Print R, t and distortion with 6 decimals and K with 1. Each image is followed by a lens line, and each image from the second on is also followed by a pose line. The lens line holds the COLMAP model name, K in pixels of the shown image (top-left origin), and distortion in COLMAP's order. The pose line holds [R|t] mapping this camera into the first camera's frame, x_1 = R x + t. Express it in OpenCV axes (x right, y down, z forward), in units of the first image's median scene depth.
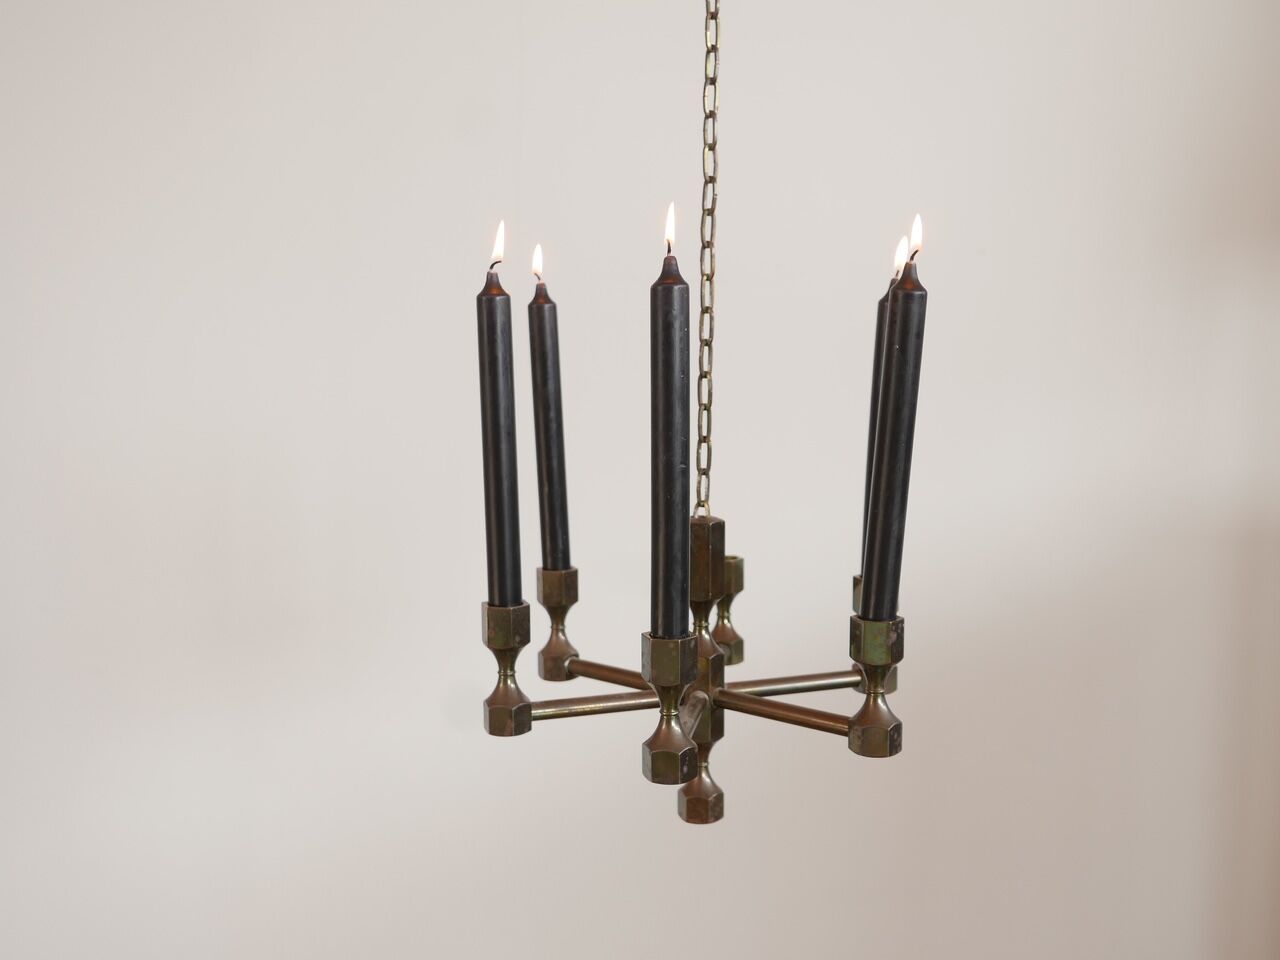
lens RADIAL K [[1216.1, 0, 640.0], [0, 1216.1, 480.0], [0, 0, 1]] dist [-0.044915, -0.004039]
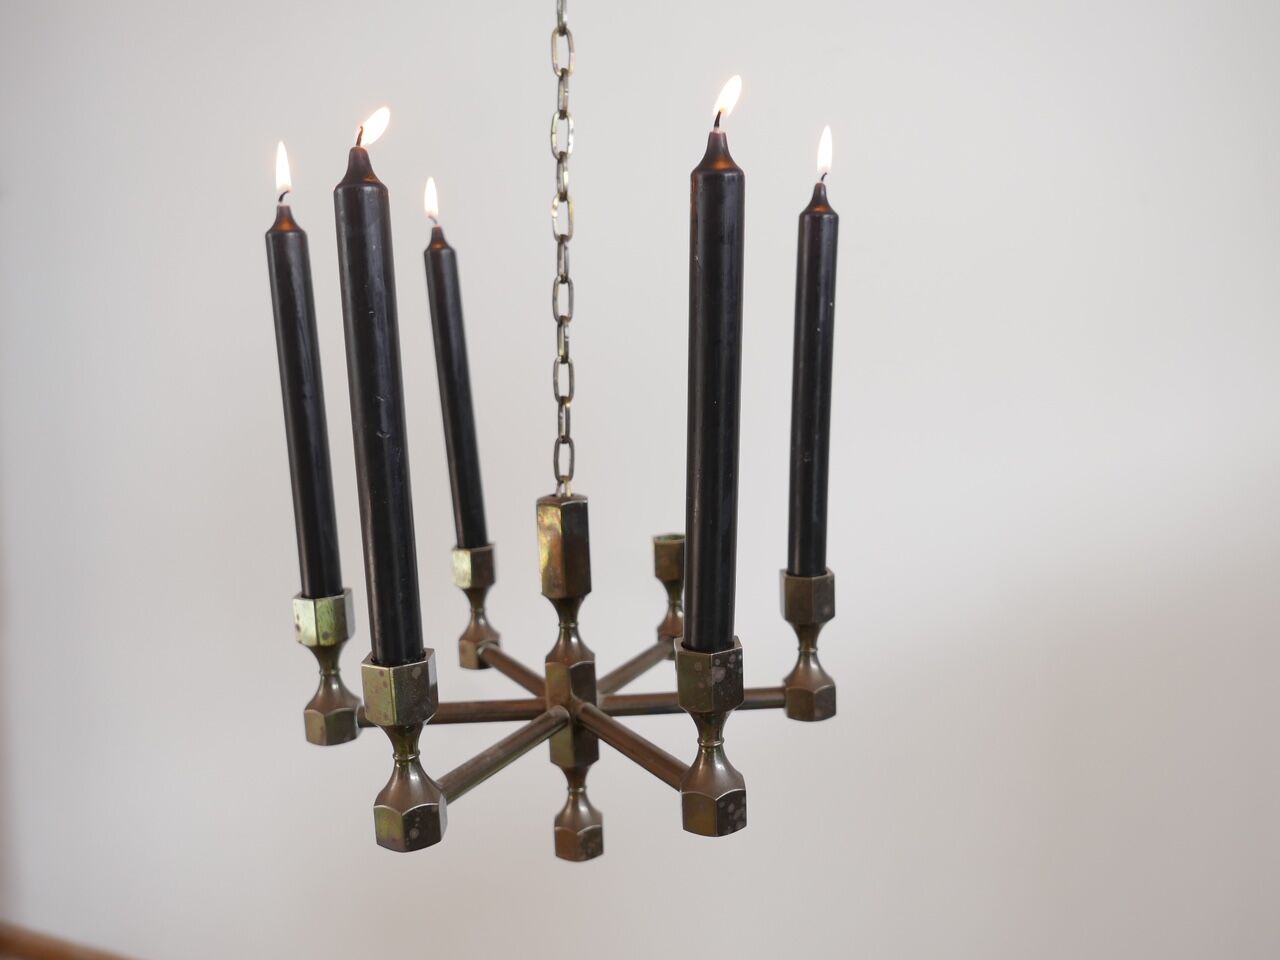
lens RADIAL K [[947.2, 0, 645.7], [0, 947.2, 483.3], [0, 0, 1]] dist [-0.006230, 0.000841]
pose [[0.953455, 0.013679, -0.301224, 0.295595], [0.000605, 0.998882, 0.047278, -0.007783], [0.301534, -0.045260, 0.952381, 0.409512]]
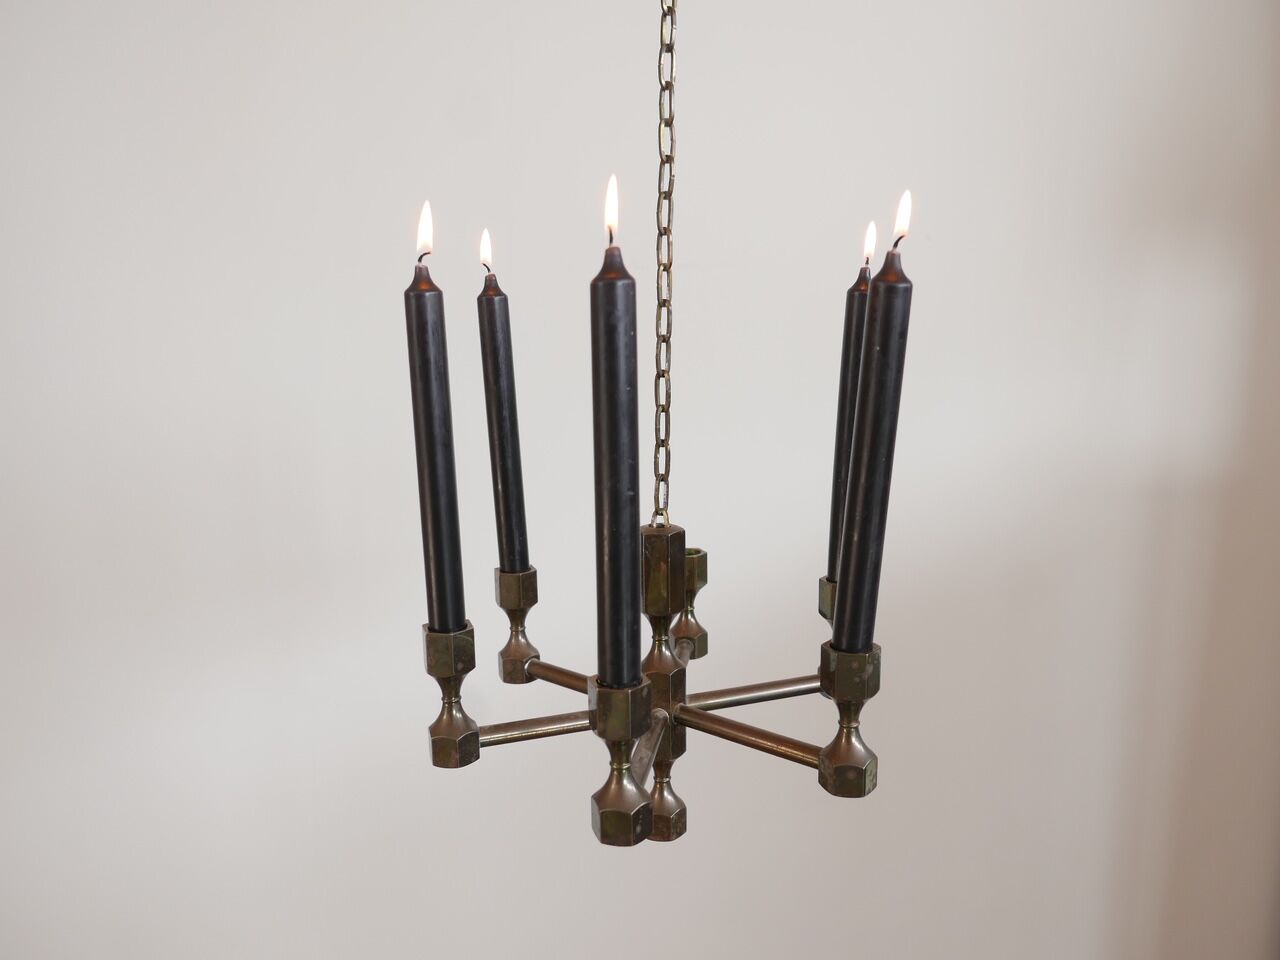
lens RADIAL K [[947.2, 0, 645.7], [0, 947.2, 483.3], [0, 0, 1]] dist [-0.006230, 0.000841]
pose [[0.999870, -0.010177, 0.012519, 0.030575], [0.009300, 0.997629, 0.068190, -0.052369], [-0.013184, -0.068065, 0.997594, 0.271346]]
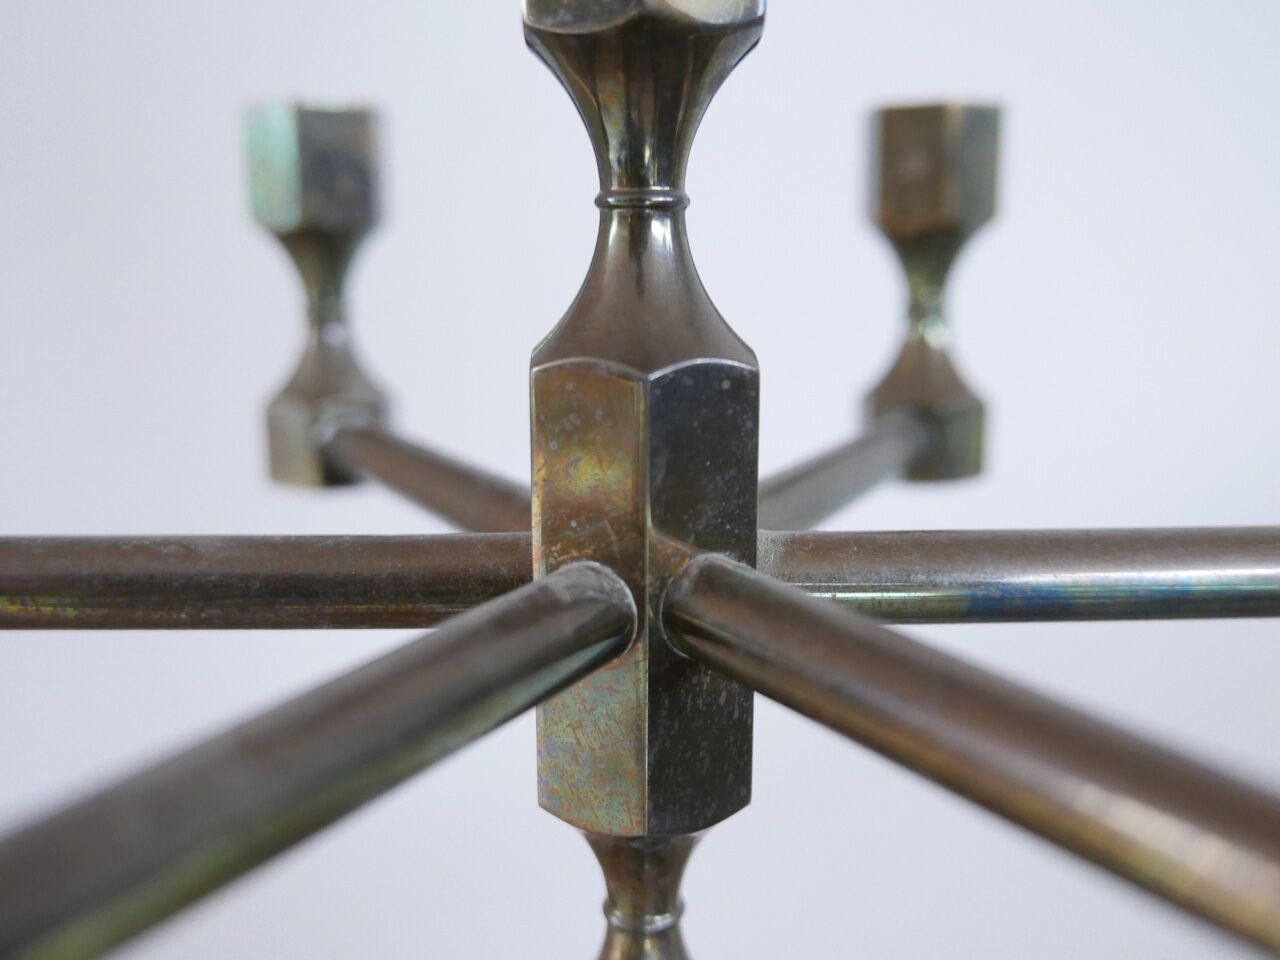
lens RADIAL K [[1176.0, 0, 640.0], [0, 1176.0, 480.0], [0, 0, 1]] dist [-0.003450, -0.002196]
pose [[0.949338, 0.072192, -0.305852, 0.108033], [-0.036854, 0.992116, 0.119783, 0.140026], [0.312088, -0.102443, 0.944514, 0.835144]]
